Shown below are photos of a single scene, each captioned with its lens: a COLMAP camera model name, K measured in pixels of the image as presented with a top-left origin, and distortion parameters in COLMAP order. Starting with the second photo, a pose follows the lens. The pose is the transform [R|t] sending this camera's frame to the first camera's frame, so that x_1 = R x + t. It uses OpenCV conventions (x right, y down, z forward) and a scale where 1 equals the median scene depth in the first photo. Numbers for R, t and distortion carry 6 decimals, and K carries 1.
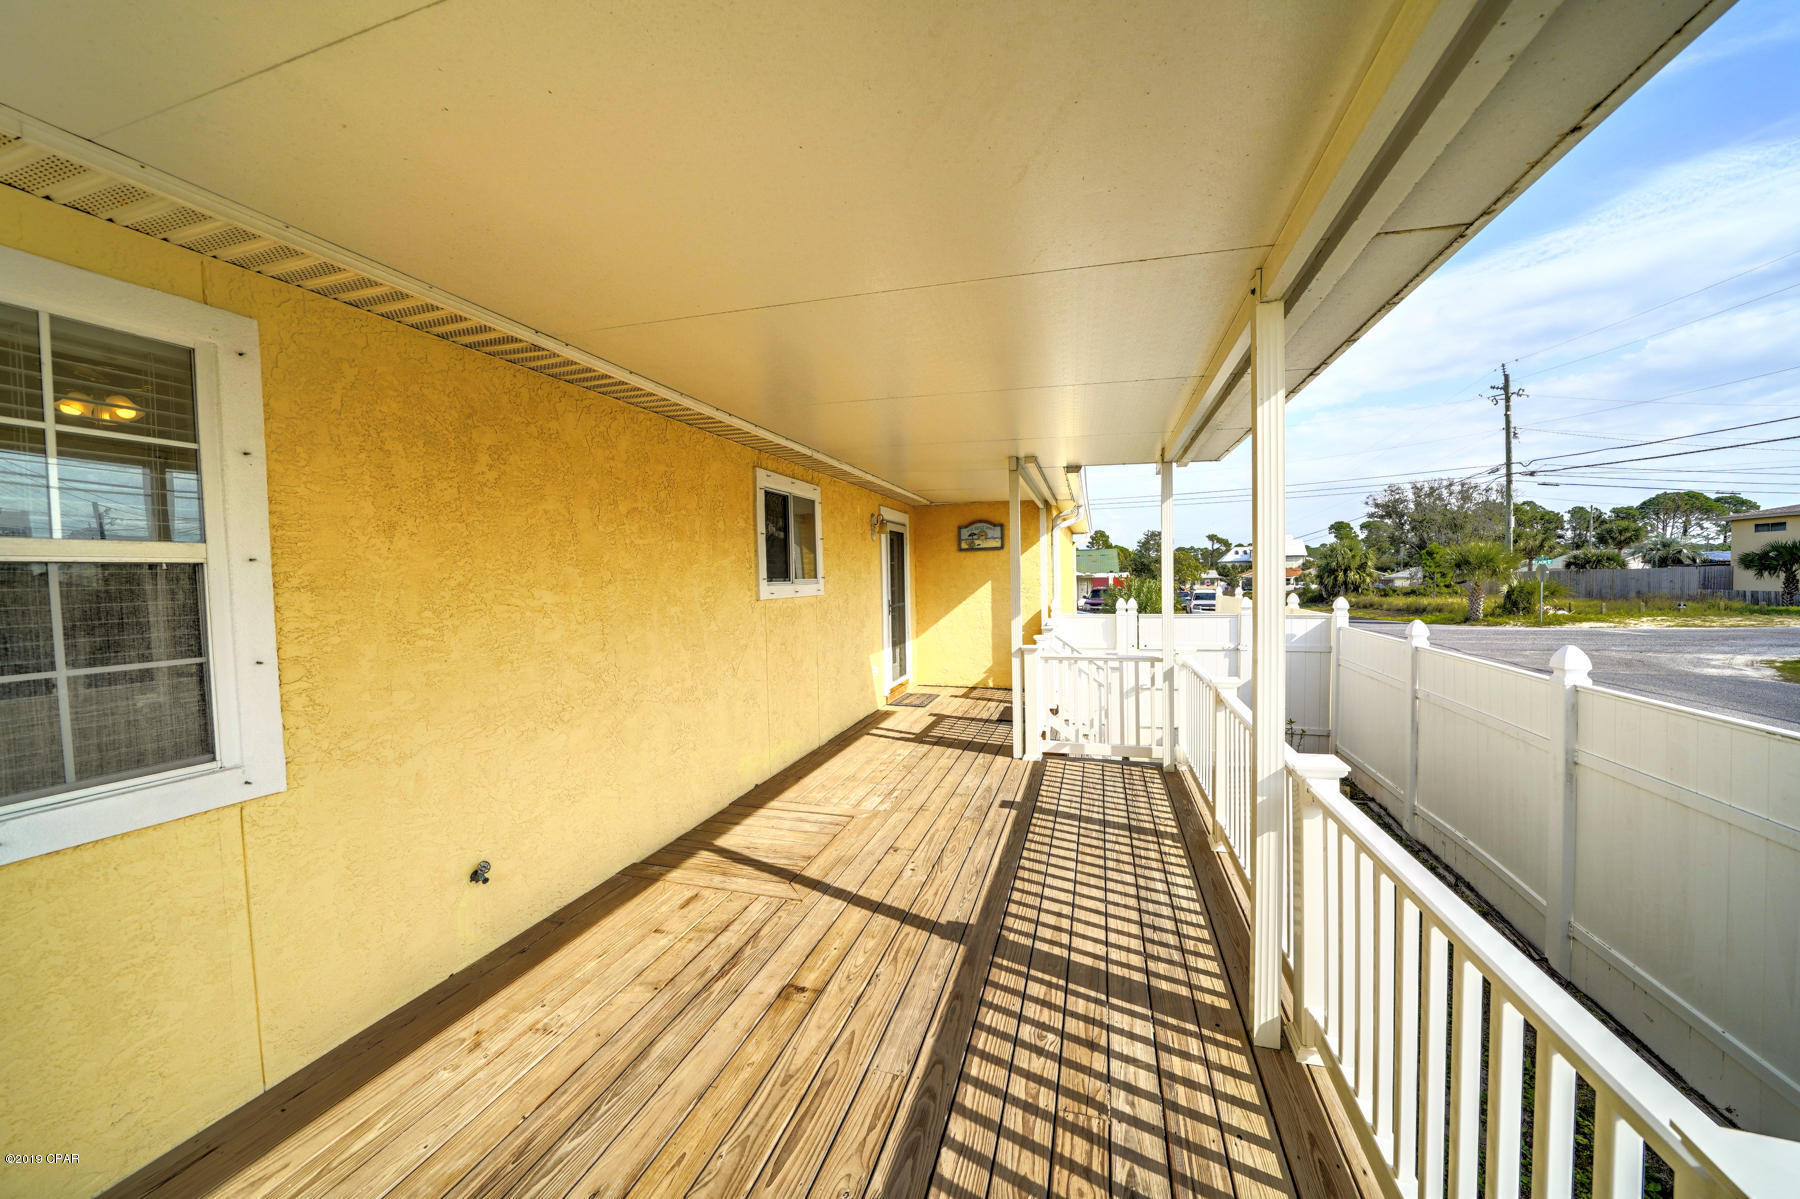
lens RADIAL K [[639.2, 0, 902.1], [0, 639.2, 594.5], [0, 0, 1]] dist [-0.021391, 0.001505]
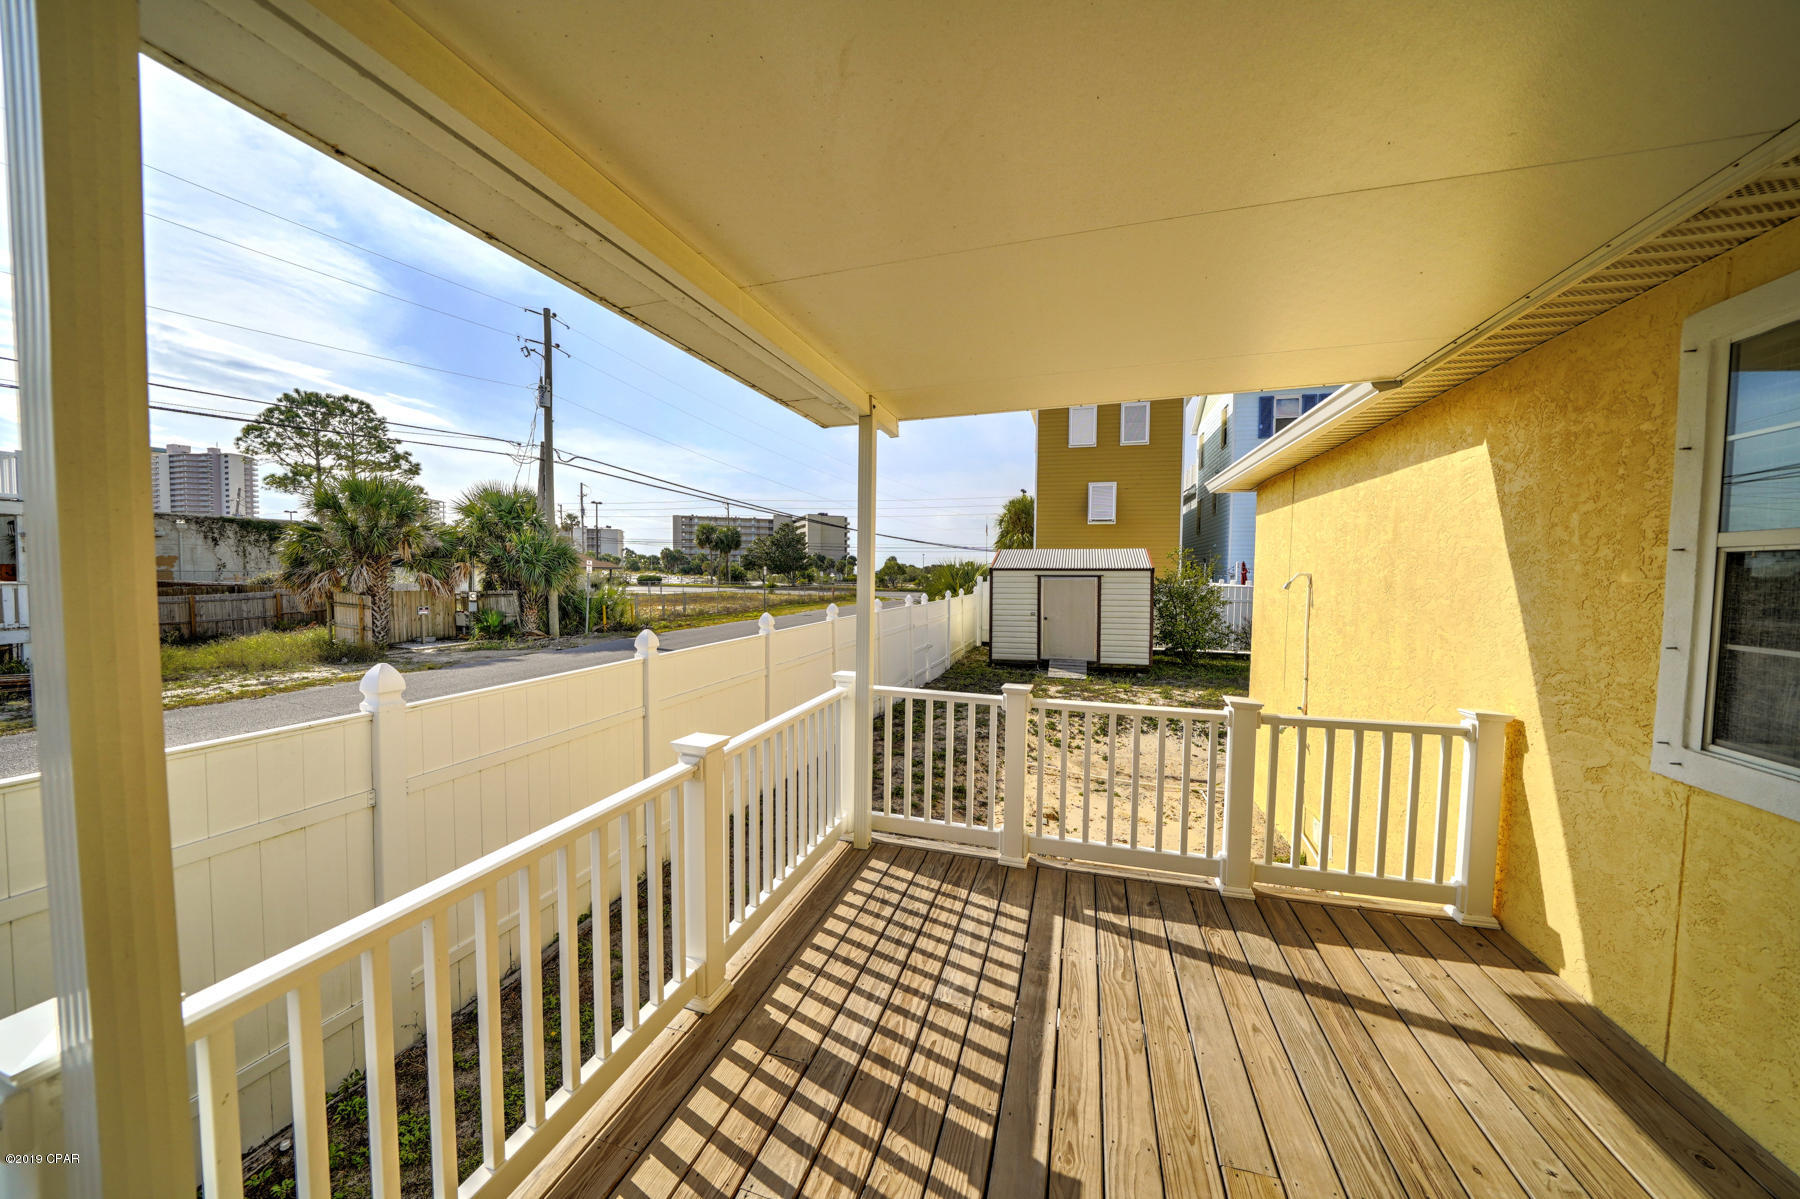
lens RADIAL K [[639.2, 0, 893.5], [0, 639.2, 601.4], [0, 0, 1]] dist [-0.021391, 0.001505]
pose [[-0.999540, 0.014433, -0.026666, 0.298391], [0.012191, 0.996525, 0.082398, -0.058448], [0.027762, 0.082036, -0.996243, 1.490480]]
